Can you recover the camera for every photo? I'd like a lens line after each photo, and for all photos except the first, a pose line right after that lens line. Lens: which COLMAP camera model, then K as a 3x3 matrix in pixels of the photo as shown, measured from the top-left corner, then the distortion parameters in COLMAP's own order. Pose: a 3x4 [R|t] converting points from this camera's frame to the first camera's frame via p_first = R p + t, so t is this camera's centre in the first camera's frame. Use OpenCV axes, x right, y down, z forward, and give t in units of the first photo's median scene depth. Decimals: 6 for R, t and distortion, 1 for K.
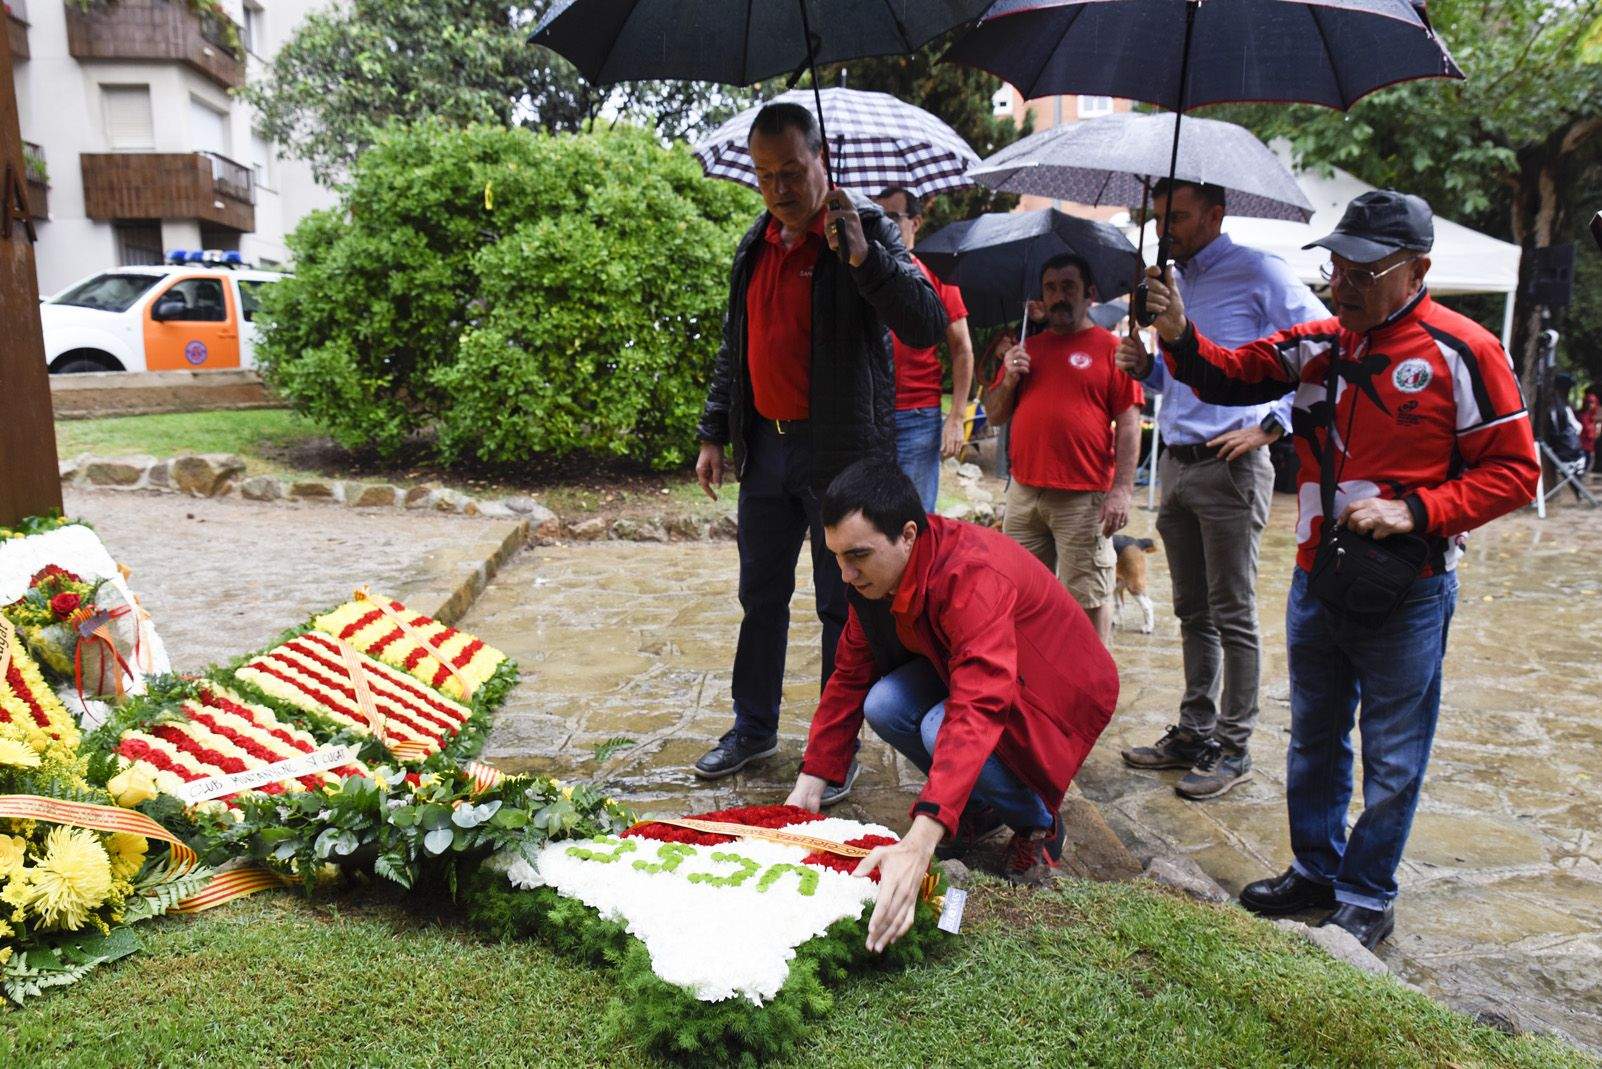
lens RADIAL K [[1109.5, 0, 801.0], [0, 1109.5, 534.5], [0, 0, 1]] dist [-0.127236, 0.098738]
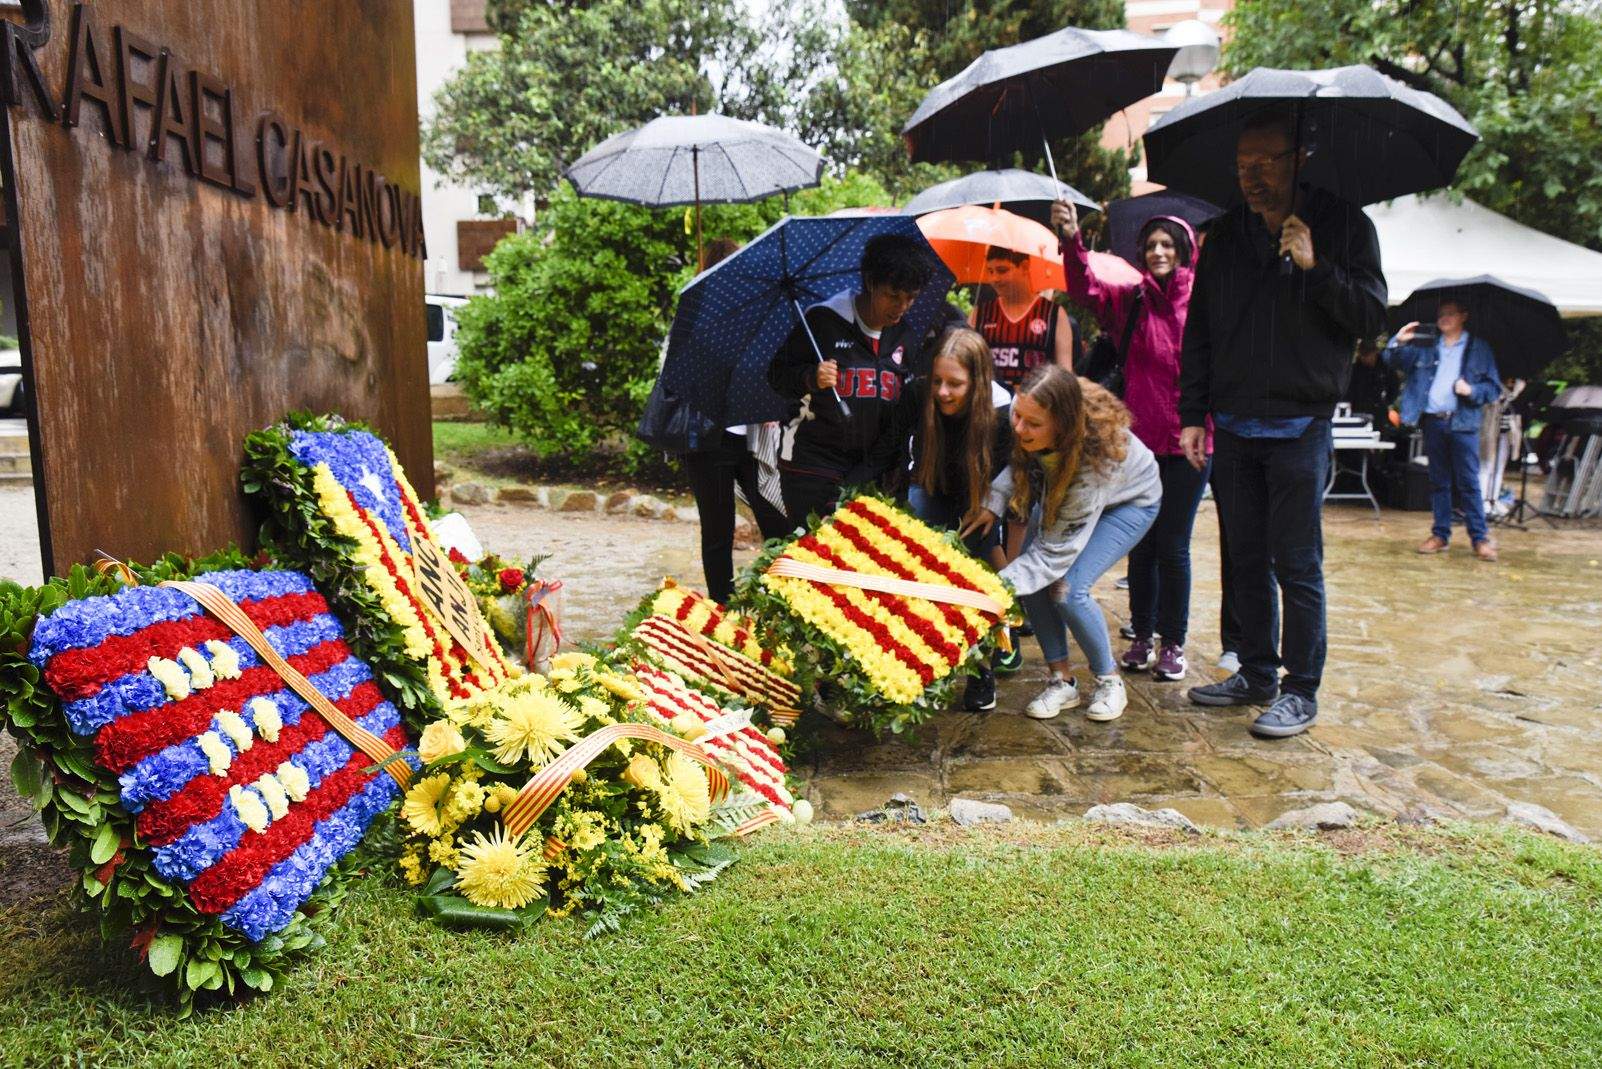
lens RADIAL K [[1088.0, 0, 790.4], [0, 1088.0, 539.7], [0, 0, 1]] dist [-0.129433, 0.089339]
pose [[0.998346, 0.010601, -0.056510, -0.121213], [-0.011354, 0.999851, -0.013016, 0.013243], [0.056363, 0.013636, 0.998317, -0.042431]]
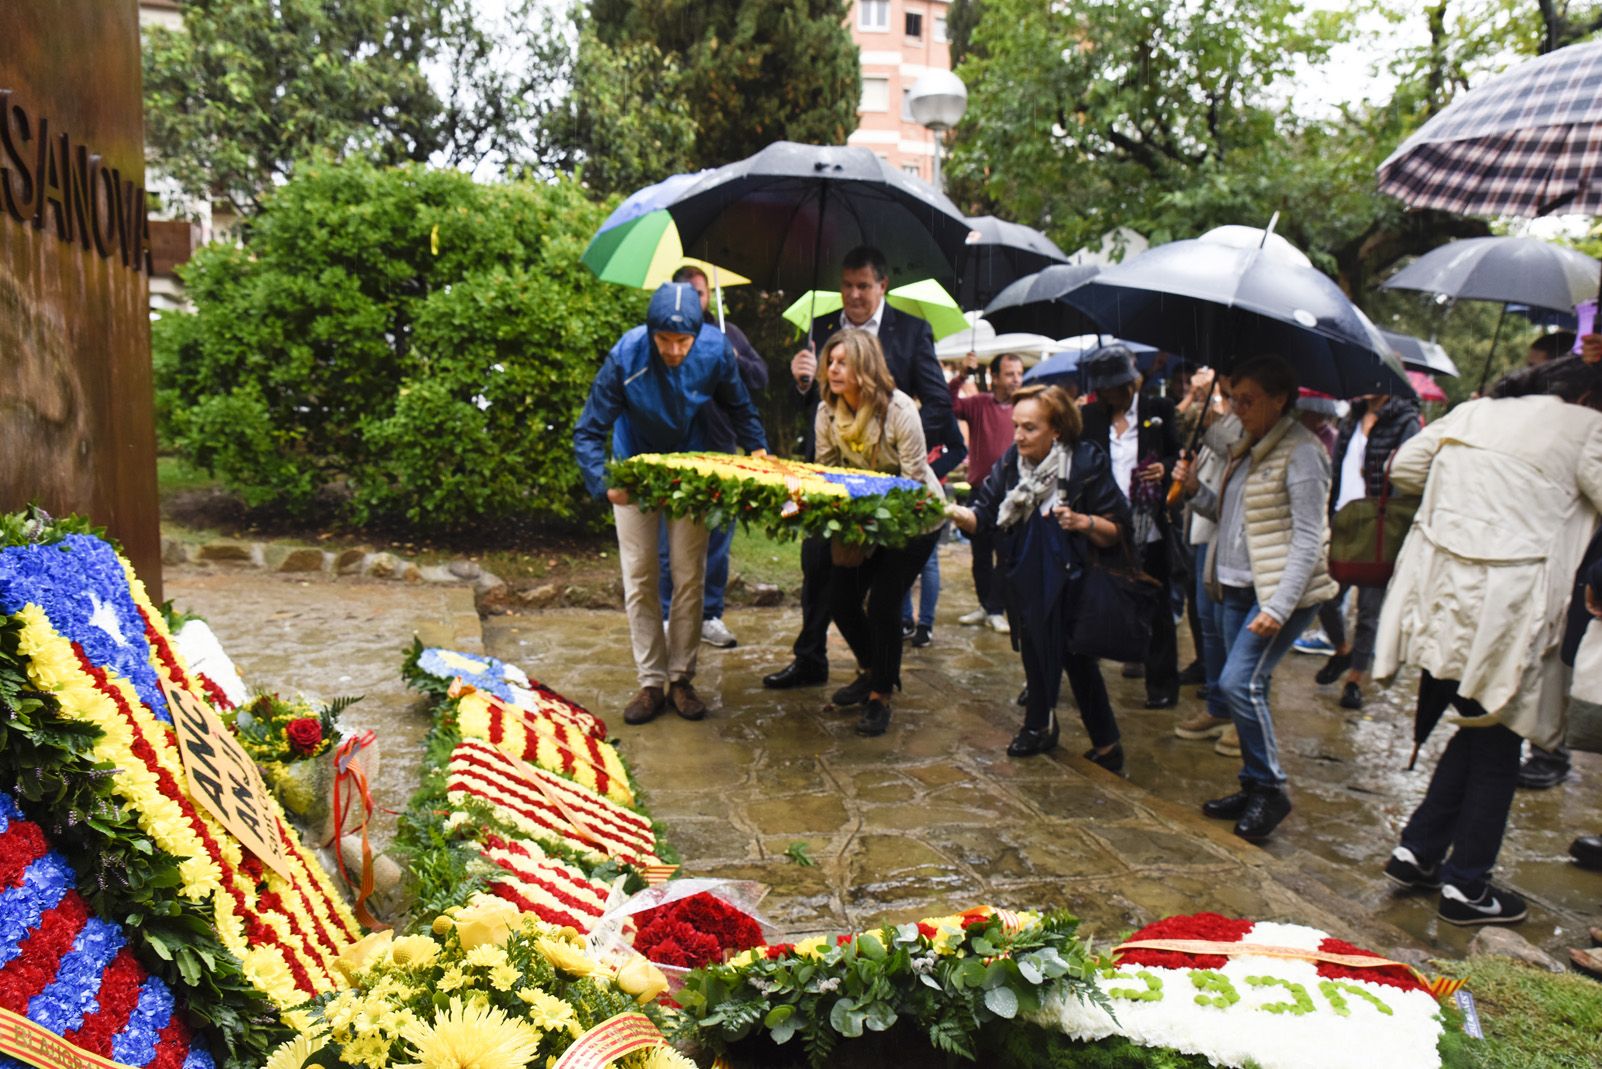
lens RADIAL K [[1088.0, 0, 790.4], [0, 1088.0, 539.7], [0, 0, 1]] dist [-0.129433, 0.089339]
pose [[0.975460, 0.005702, 0.220101, -0.185135], [0.002862, 0.999252, -0.038572, -0.016903], [-0.220157, 0.038255, 0.974714, 0.047985]]
